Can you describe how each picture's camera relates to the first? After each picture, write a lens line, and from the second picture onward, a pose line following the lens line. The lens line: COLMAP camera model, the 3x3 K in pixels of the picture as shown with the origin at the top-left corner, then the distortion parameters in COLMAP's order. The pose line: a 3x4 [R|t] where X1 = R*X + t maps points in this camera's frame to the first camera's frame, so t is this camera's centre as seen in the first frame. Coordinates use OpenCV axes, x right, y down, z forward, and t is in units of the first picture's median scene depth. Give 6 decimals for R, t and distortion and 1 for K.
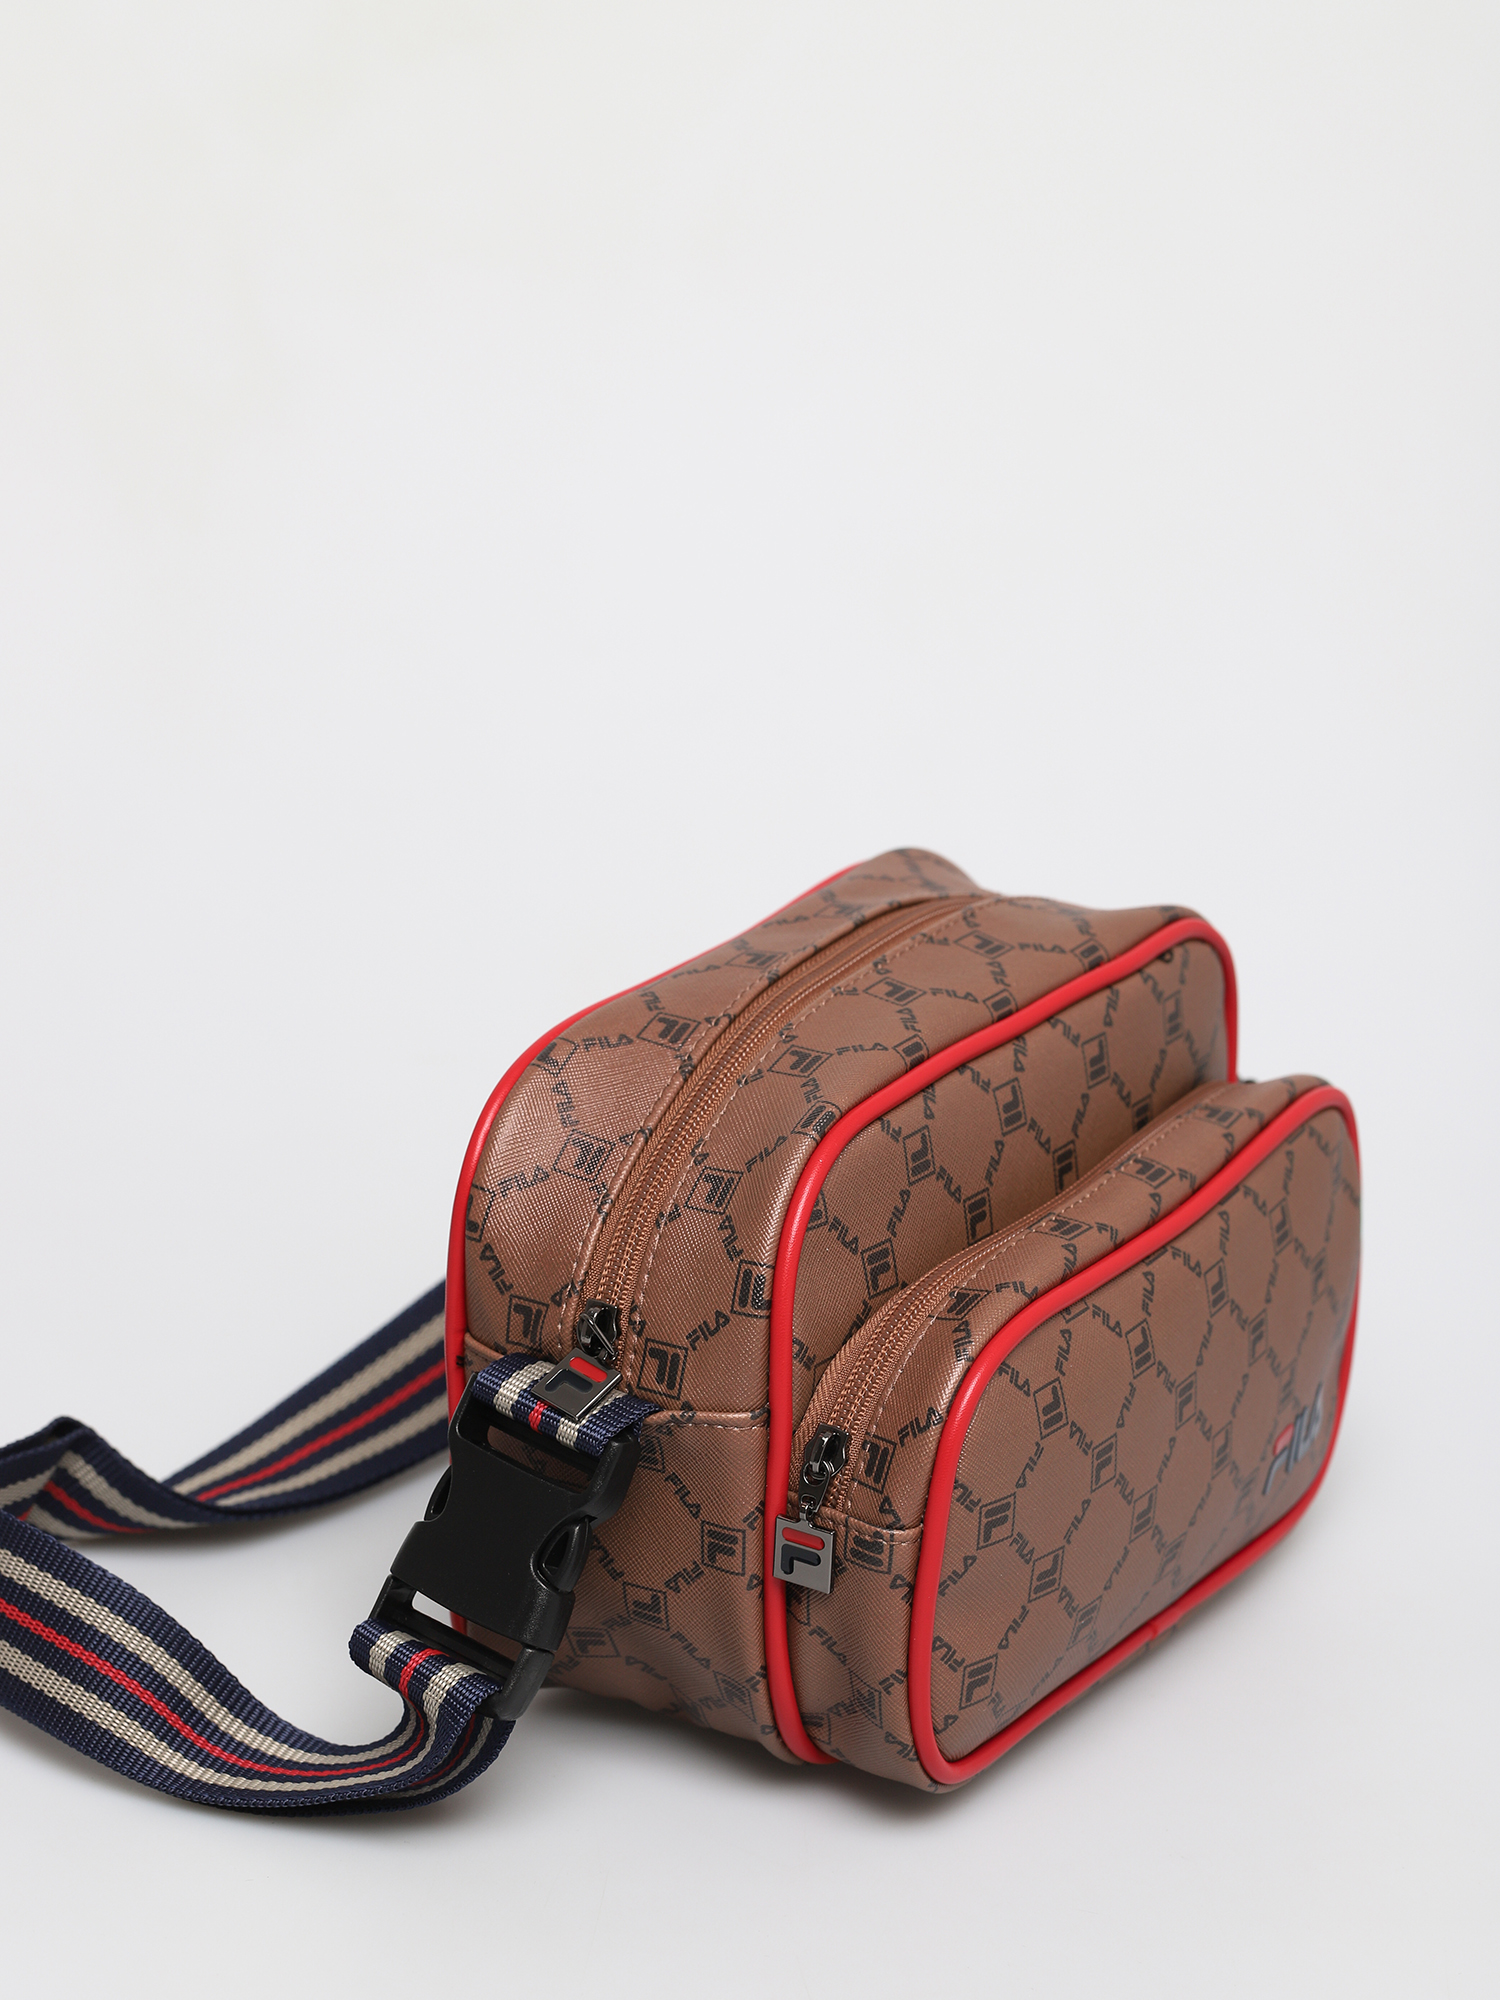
lens RADIAL K [[7857.2, 0, 749.8], [0, 7857.2, 999.7], [0, 0, 1]] dist [0.067167, 0.000000]
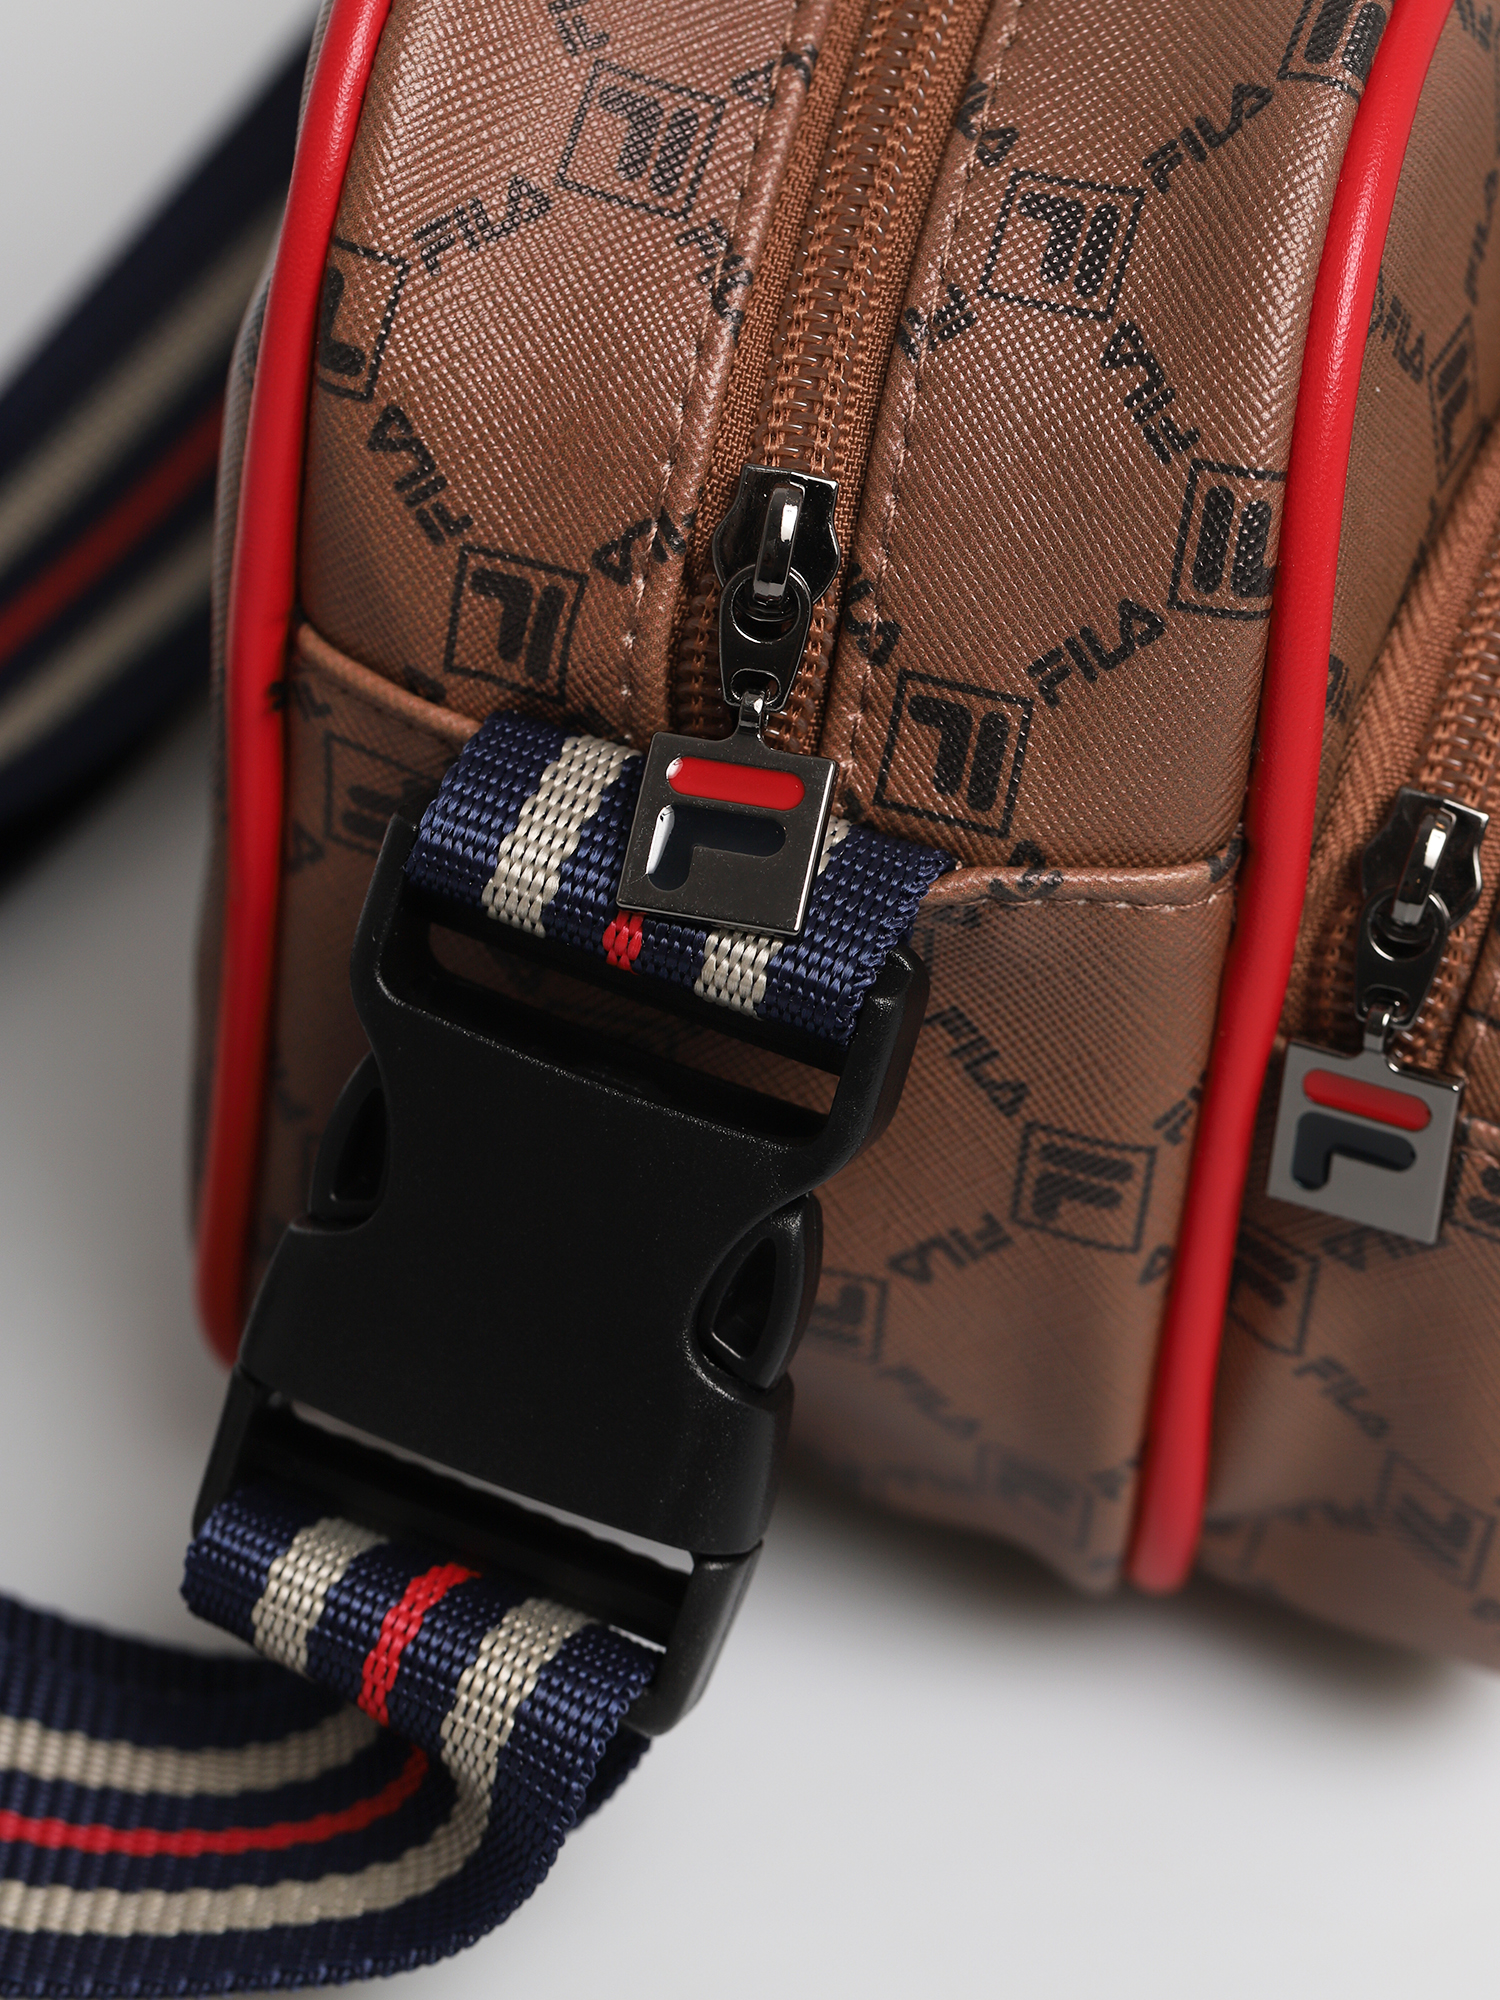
lens RADIAL K [[7857.2, 0, 750.3], [0, 7857.2, 999.9], [0, 0, 1]] dist [0.067167, 0.000000]
pose [[0.948043, -0.108097, 0.299214, -0.128412], [0.012637, 0.952560, 0.304090, -0.051716], [-0.317890, -0.284509, 0.904434, 0.672177]]
